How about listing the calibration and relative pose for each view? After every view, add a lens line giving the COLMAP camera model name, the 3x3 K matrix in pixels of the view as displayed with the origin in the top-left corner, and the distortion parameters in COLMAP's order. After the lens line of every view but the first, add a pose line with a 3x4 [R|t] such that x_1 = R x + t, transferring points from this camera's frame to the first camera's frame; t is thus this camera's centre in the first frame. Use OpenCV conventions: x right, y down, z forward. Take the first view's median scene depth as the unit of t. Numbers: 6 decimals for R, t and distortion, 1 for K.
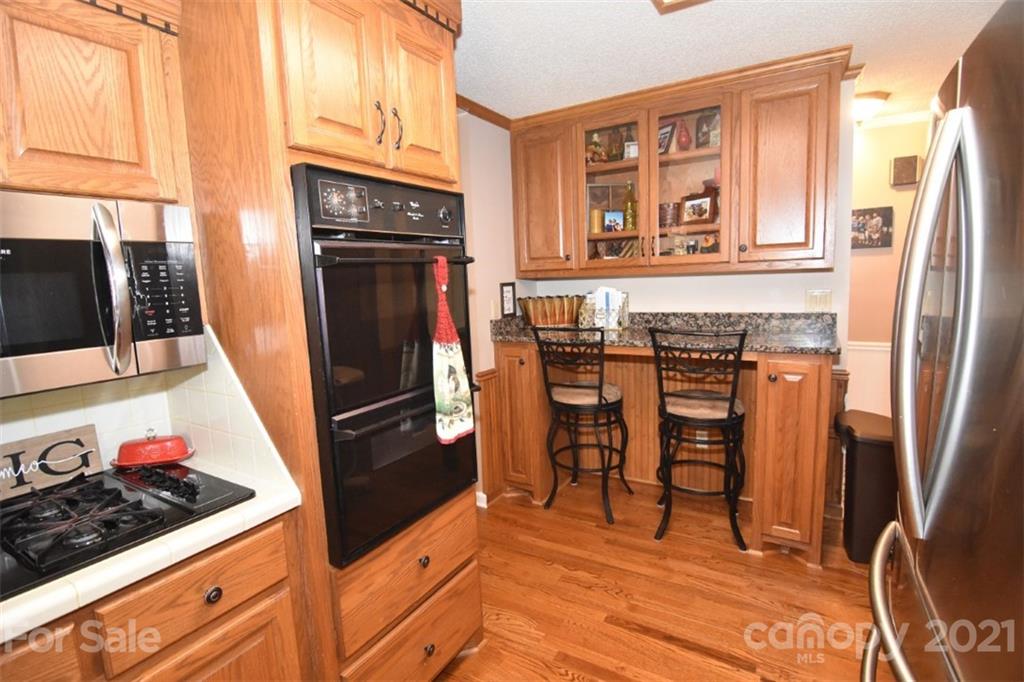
lens RADIAL K [[492.7, 0, 514.1], [0, 492.7, 337.7], [0, 0, 1]] dist [-0.016435, -0.003783]
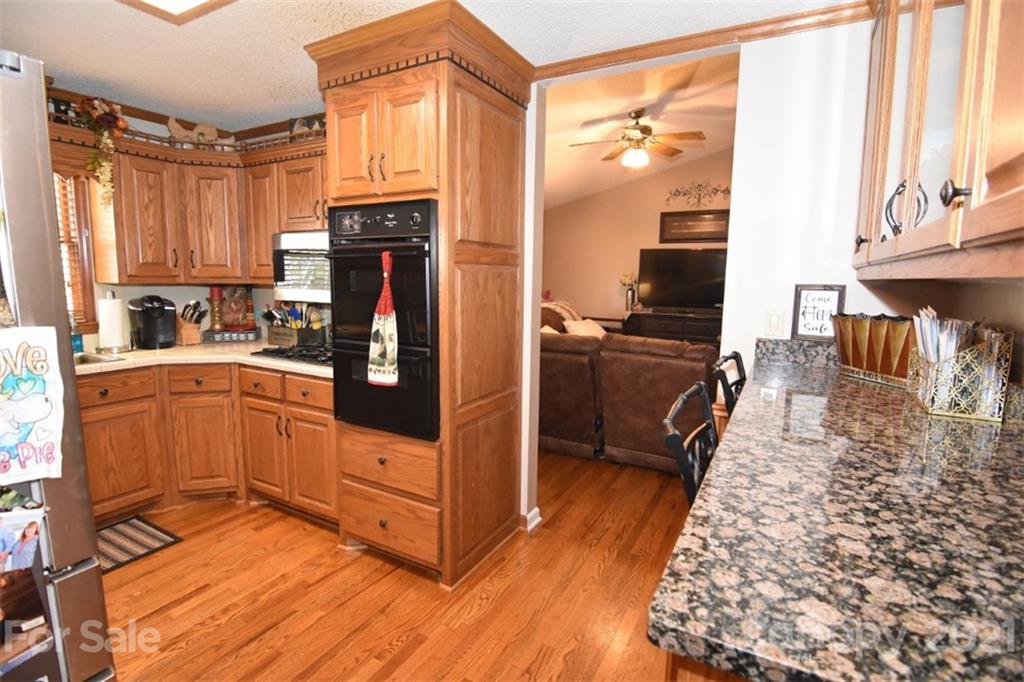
lens RADIAL K [[492.7, 0, 512.5], [0, 492.7, 339.6], [0, 0, 1]] dist [-0.016435, -0.003783]
pose [[0.023227, 0.167577, -0.985585, 1.289255], [-0.137103, 0.977071, 0.162898, -0.203292], [0.990284, 0.131343, 0.045669, 1.350625]]
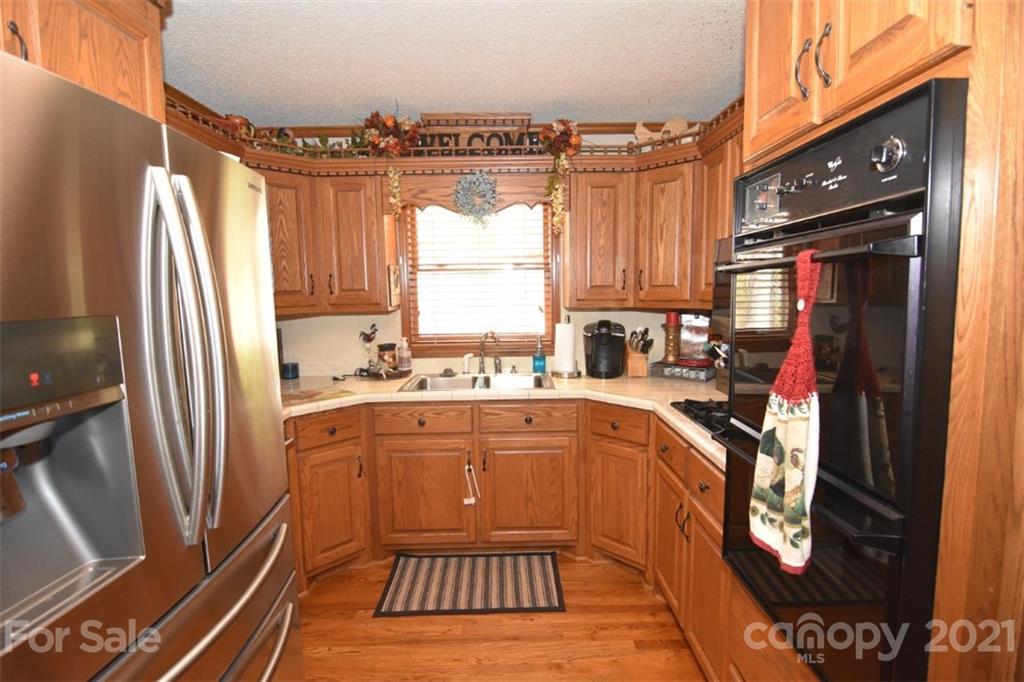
lens RADIAL K [[492.7, 0, 510.8], [0, 492.7, 337.5], [0, 0, 1]] dist [-0.016435, -0.003783]
pose [[-0.854992, 0.098849, -0.509133, 0.461421], [-0.016792, 0.975878, 0.217668, -0.189906], [0.518368, 0.194654, -0.832709, 1.349104]]
